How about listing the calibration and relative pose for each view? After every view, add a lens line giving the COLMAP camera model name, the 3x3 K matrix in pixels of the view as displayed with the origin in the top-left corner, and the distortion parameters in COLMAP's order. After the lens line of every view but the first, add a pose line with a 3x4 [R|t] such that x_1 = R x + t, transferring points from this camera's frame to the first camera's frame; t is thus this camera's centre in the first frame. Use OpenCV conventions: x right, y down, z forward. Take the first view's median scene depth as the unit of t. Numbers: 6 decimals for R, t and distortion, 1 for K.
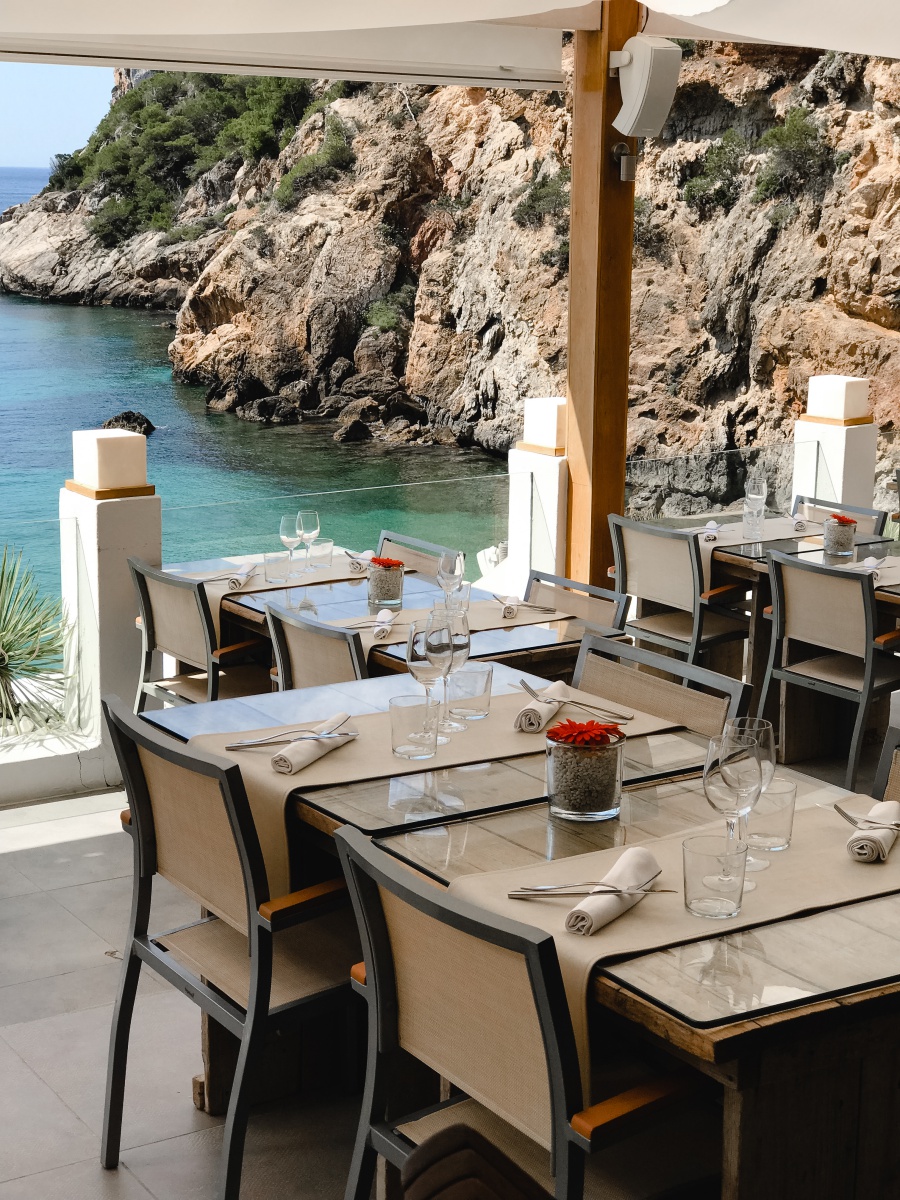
lens RADIAL K [[1978.4, 0, 450.0], [0, 1978.4, 600.0], [0, 0, 1]] dist [0.028803, 0.219688]
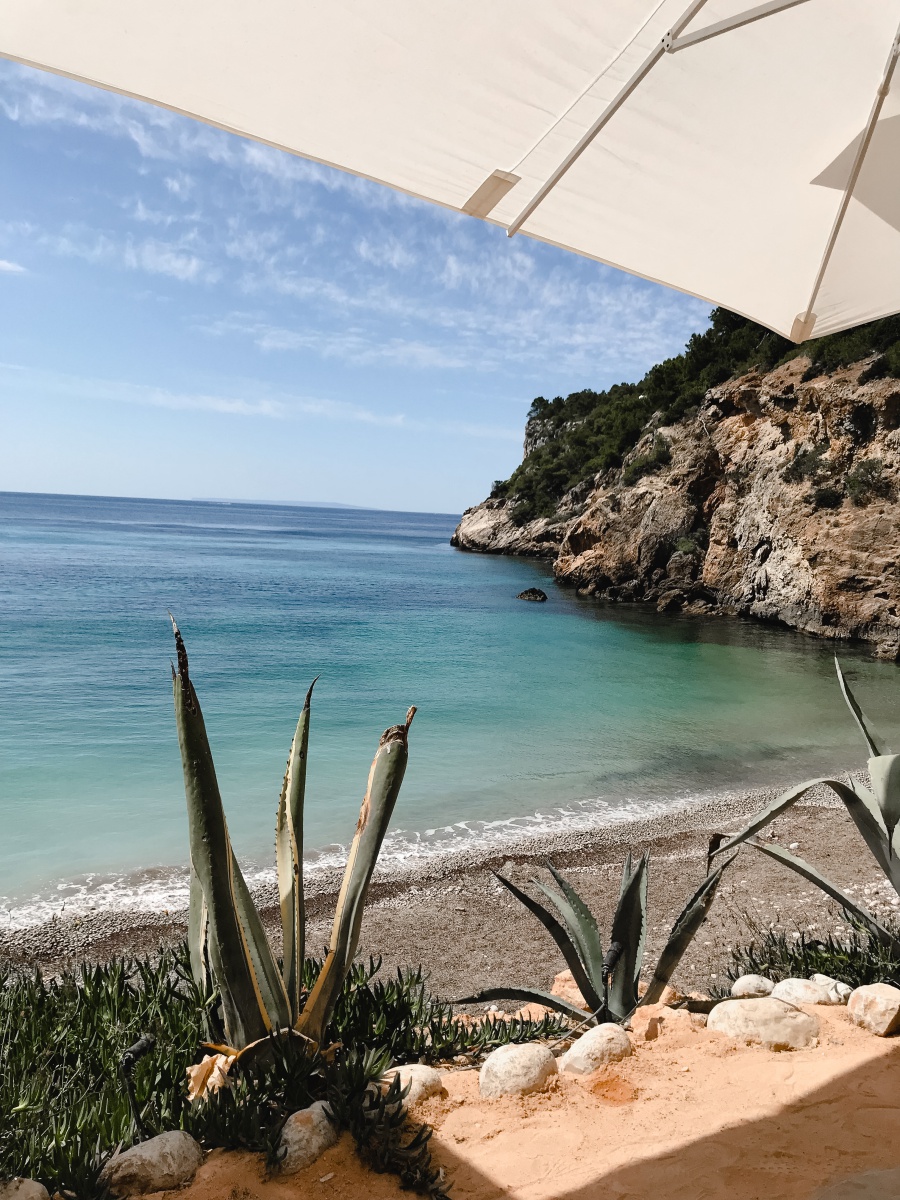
lens RADIAL K [[975.2, 0, 450.0], [0, 975.2, 600.0], [0, 0, 1]] dist [0.093755, -0.339630]
pose [[0.973125, 0.051289, -0.224494, -0.043048], [-0.080658, 0.989040, -0.123671, 0.023380], [0.215690, 0.138455, 0.966596, 0.176516]]
